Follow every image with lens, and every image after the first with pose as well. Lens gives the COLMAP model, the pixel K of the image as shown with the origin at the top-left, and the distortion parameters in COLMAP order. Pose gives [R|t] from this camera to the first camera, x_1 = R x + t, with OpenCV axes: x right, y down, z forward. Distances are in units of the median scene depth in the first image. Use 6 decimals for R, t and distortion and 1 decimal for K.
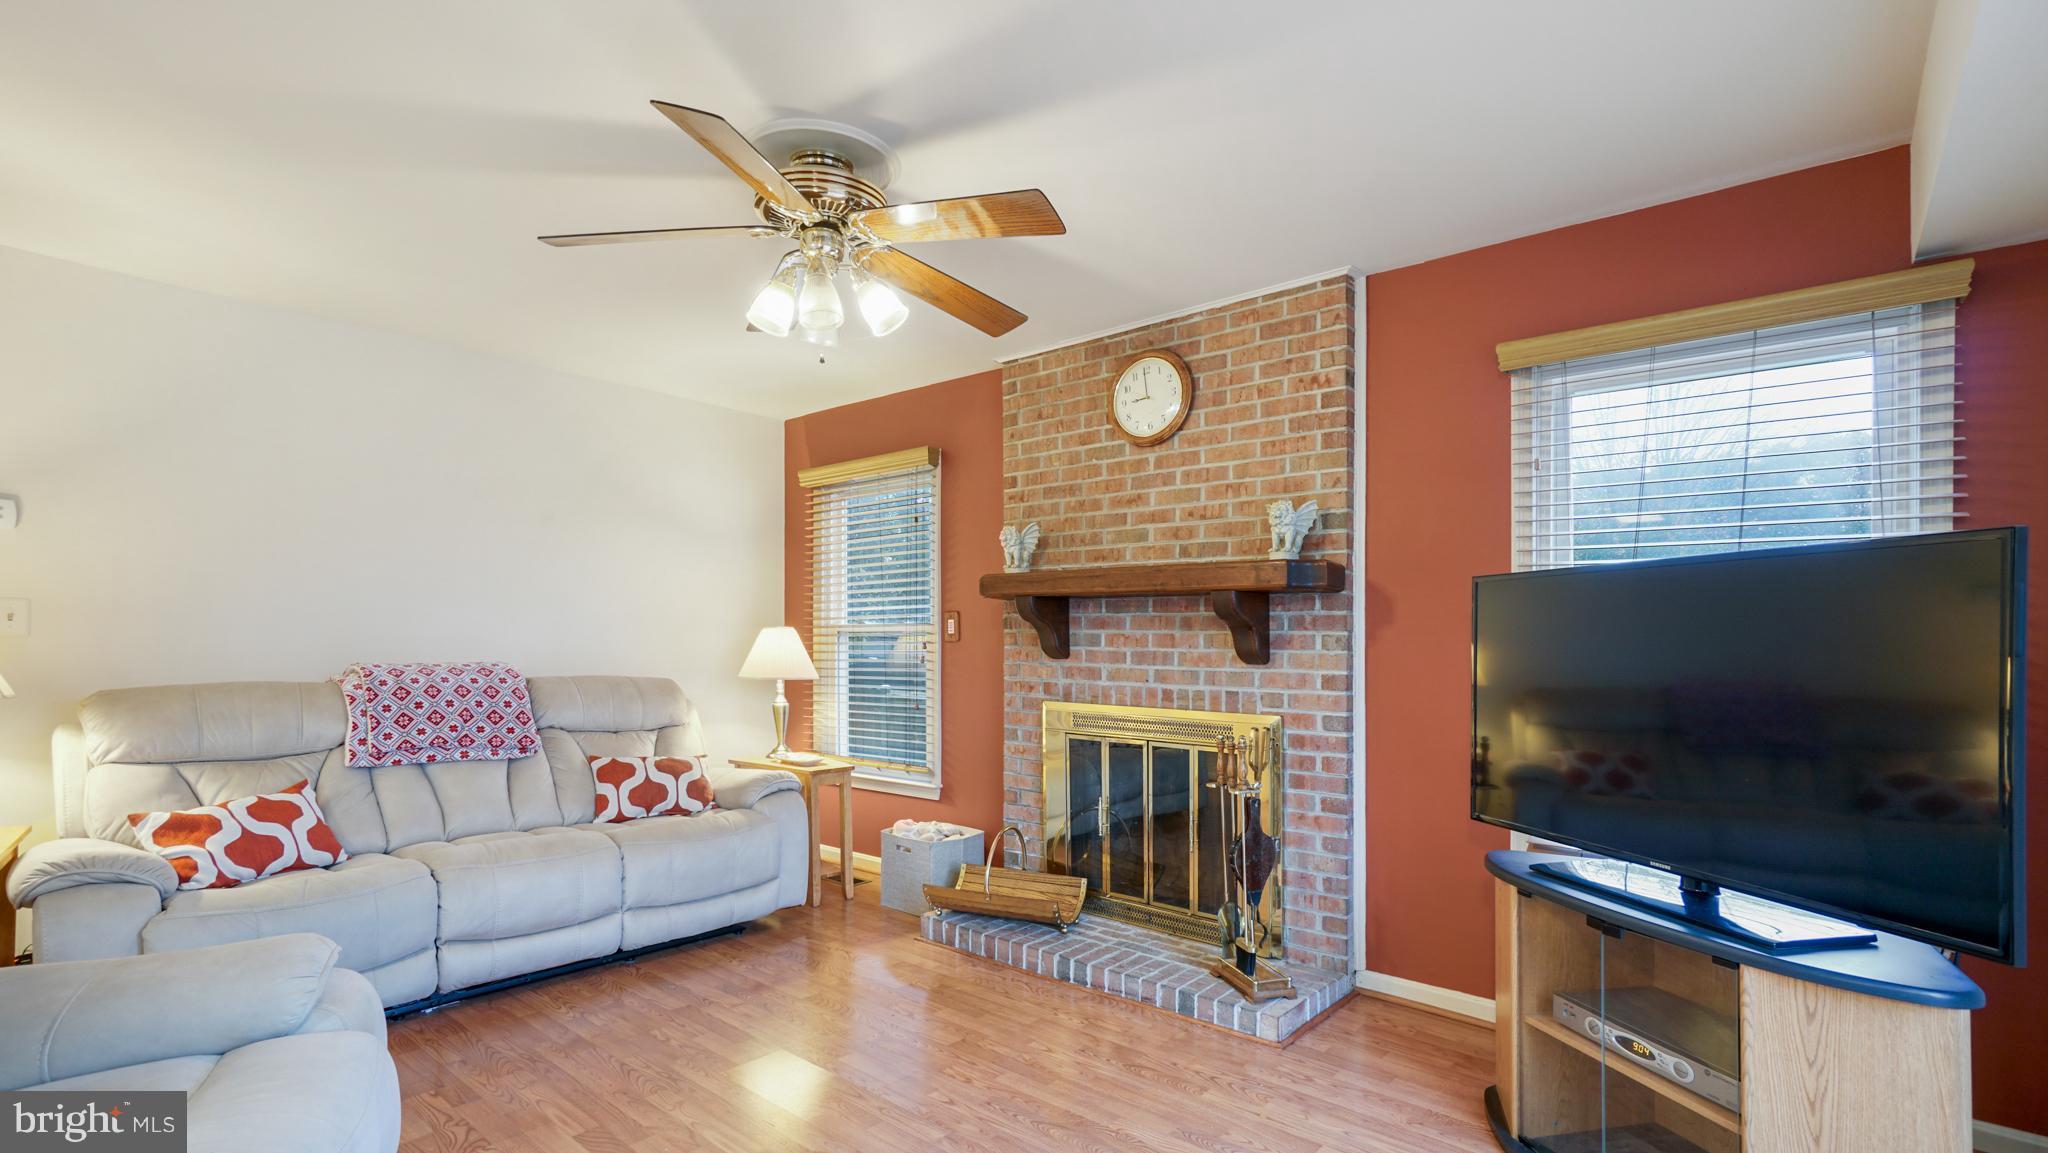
lens RADIAL K [[939.0, 0, 998.7], [0, 939.0, 620.4], [0, 0, 1]] dist [0.014436, 0.001347]
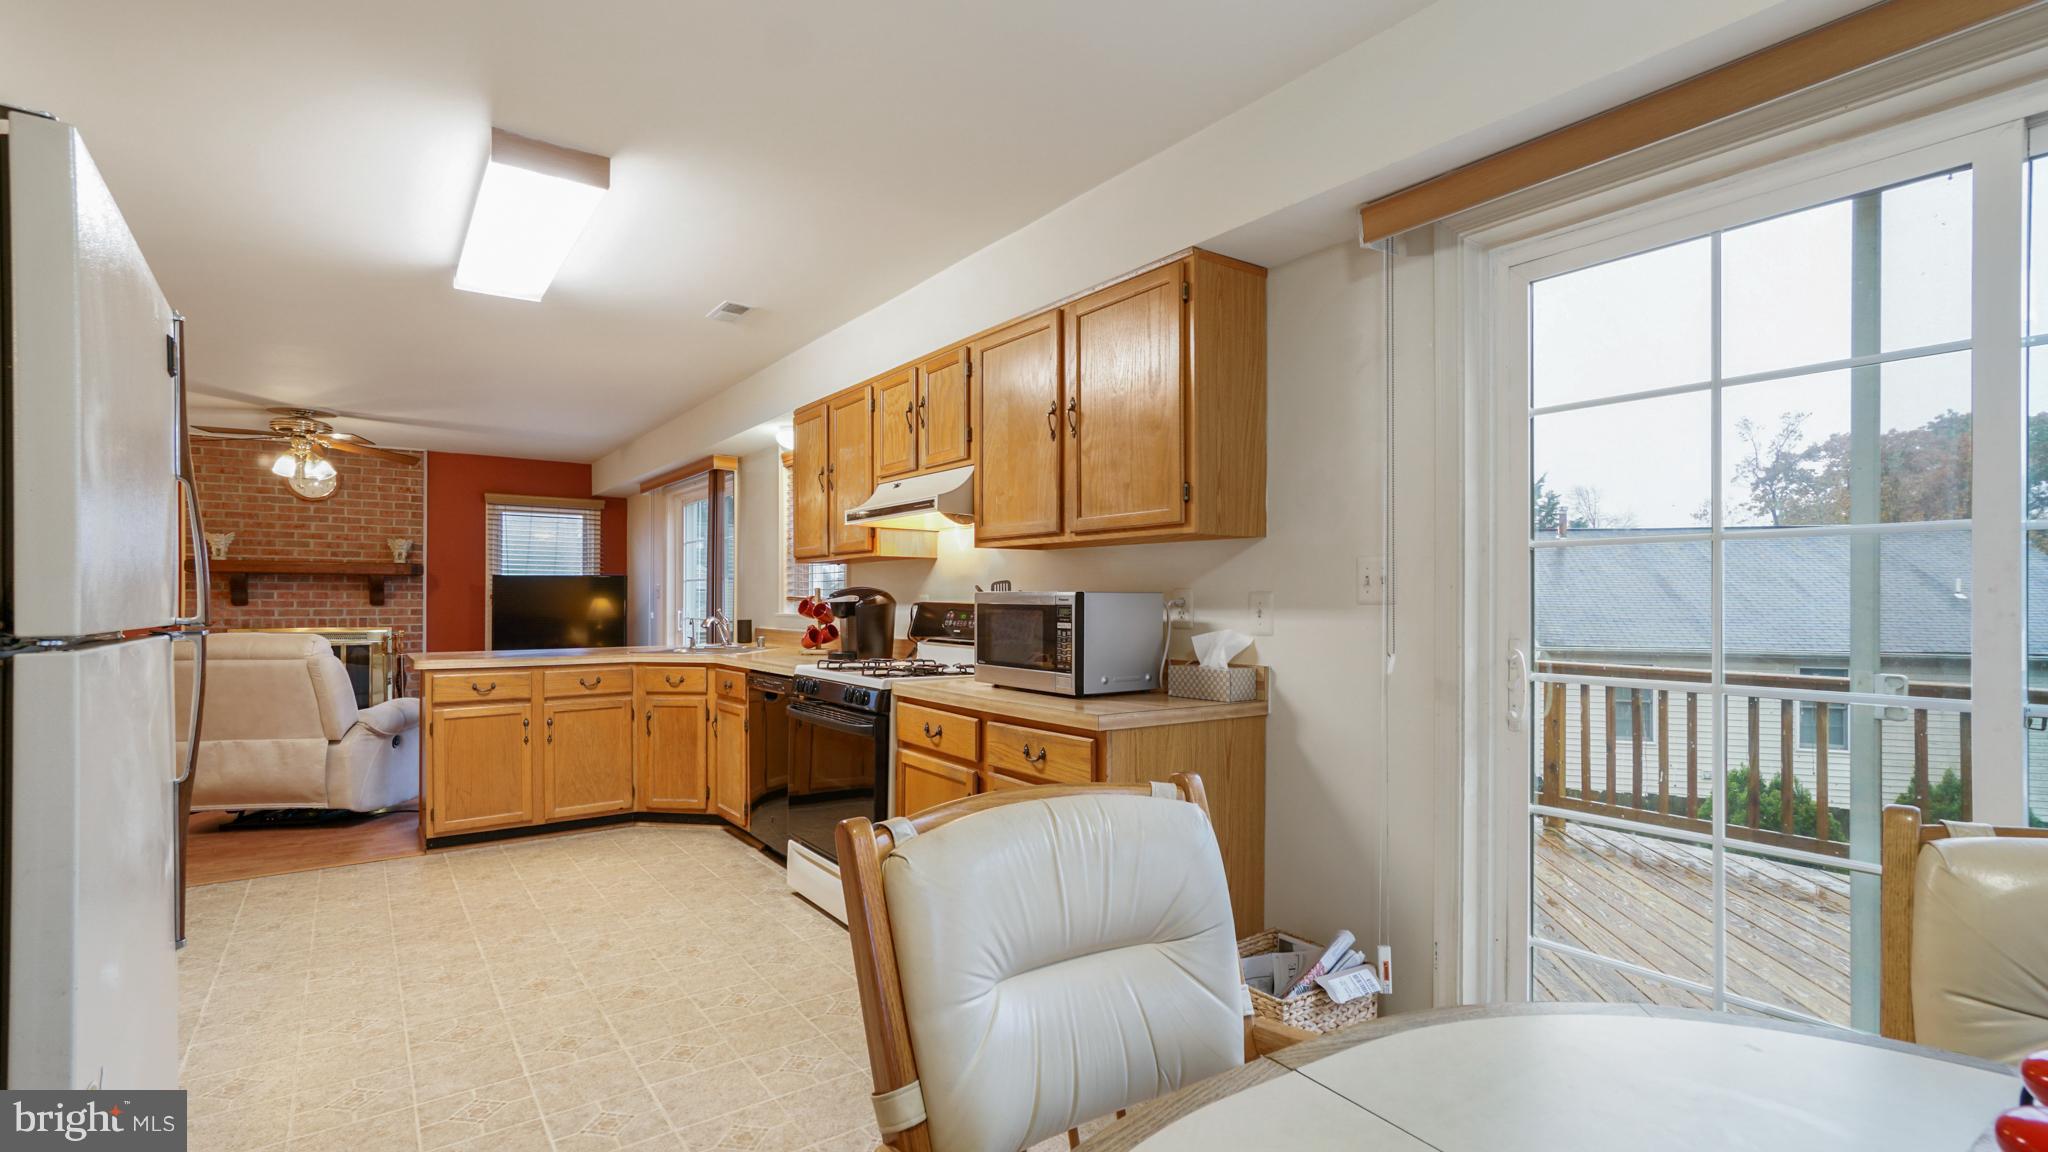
lens RADIAL K [[939.0, 0, 998.0], [0, 939.0, 604.1], [0, 0, 1]] dist [0.014436, 0.001347]
pose [[0.267771, -0.007390, 0.963454, -1.447999], [-0.014253, 0.999831, 0.011630, -0.005981], [-0.963377, -0.016847, 0.267620, -1.020229]]
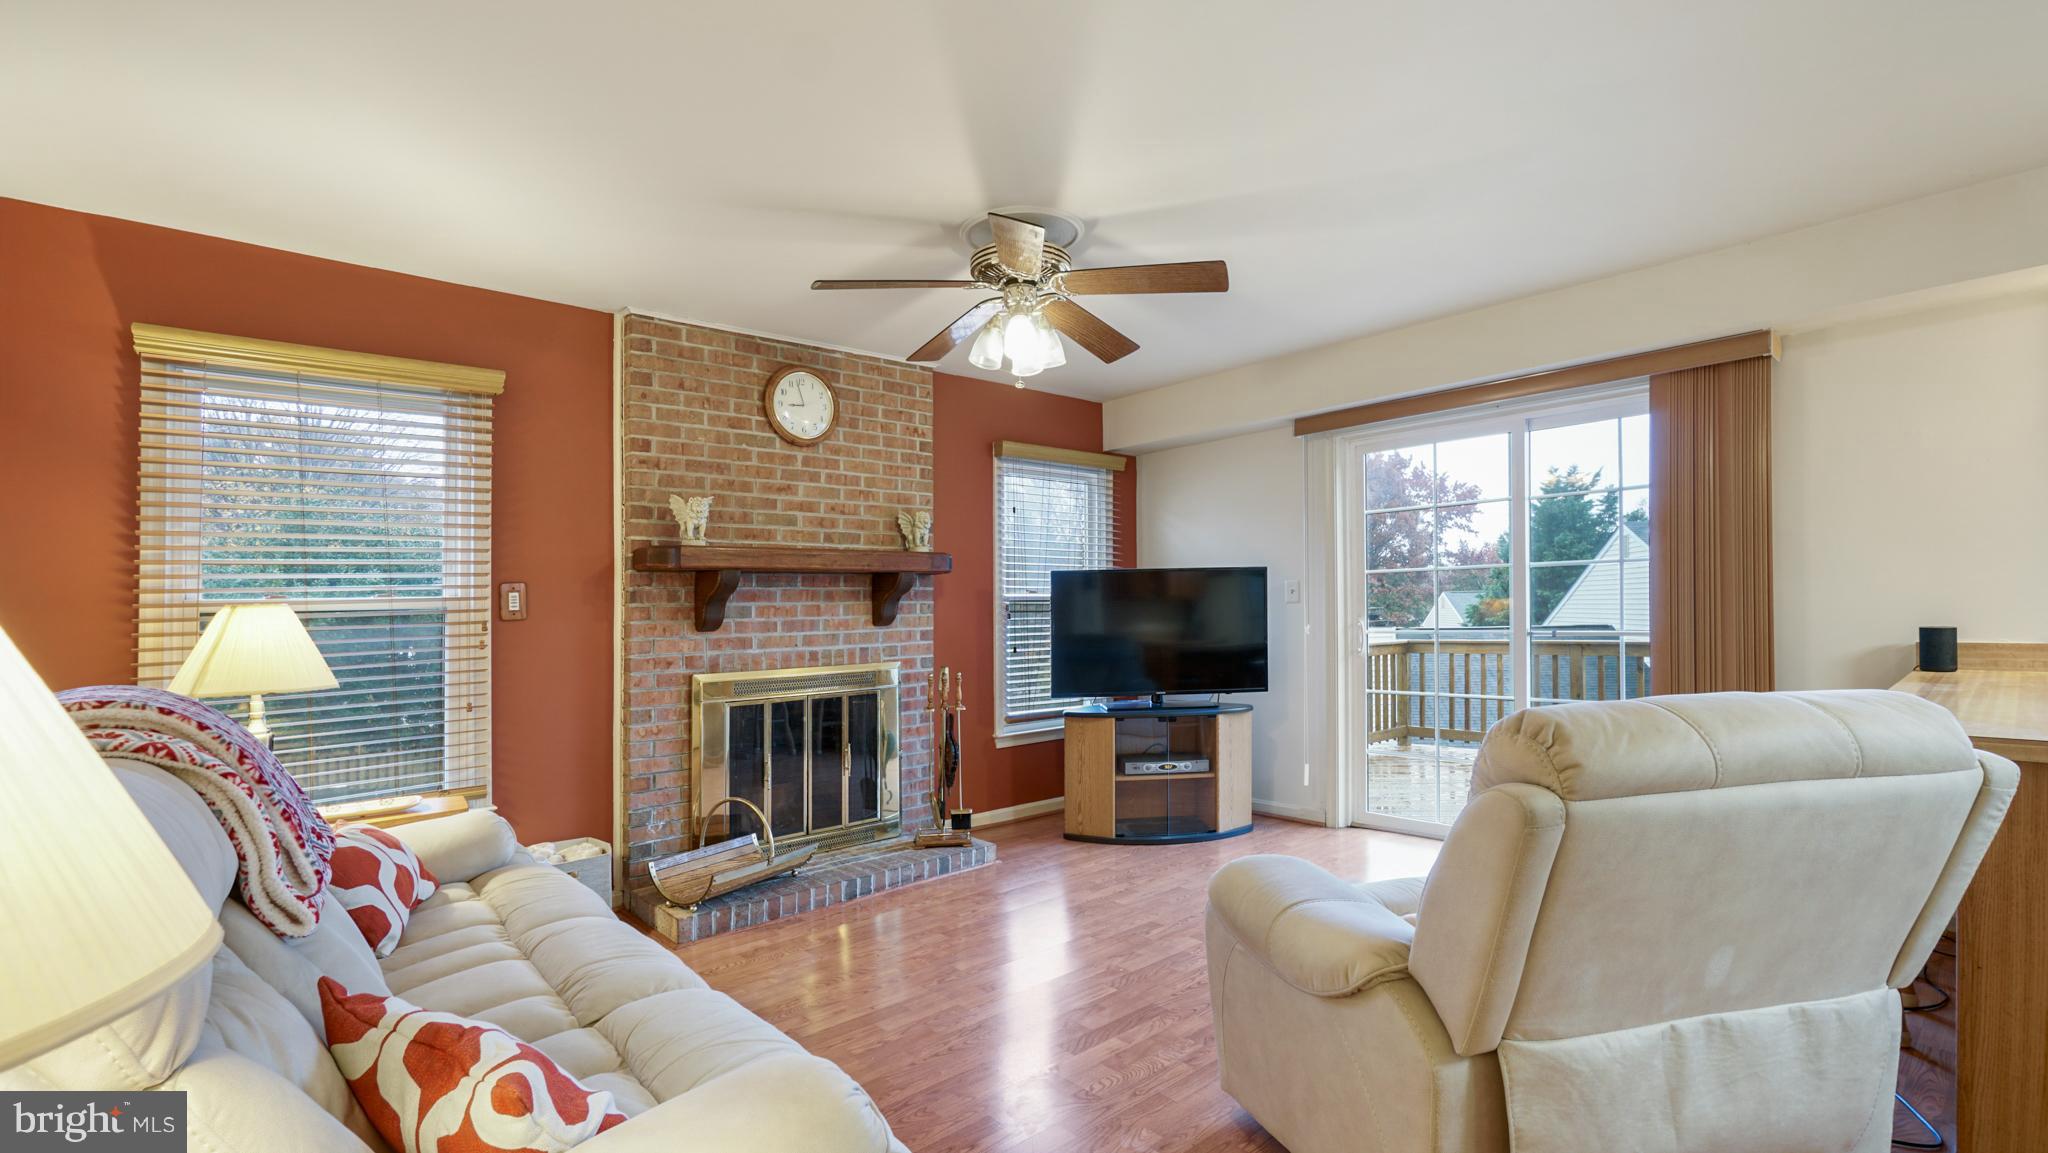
lens RADIAL K [[939.0, 0, 1020.1], [0, 939.0, 584.0], [0, 0, 1]] dist [0.014436, 0.001347]
pose [[0.129283, 0.018308, 0.991439, -0.972978], [0.008028, 0.999777, -0.019508, 0.013026], [-0.991575, 0.010482, 0.129107, 0.576866]]
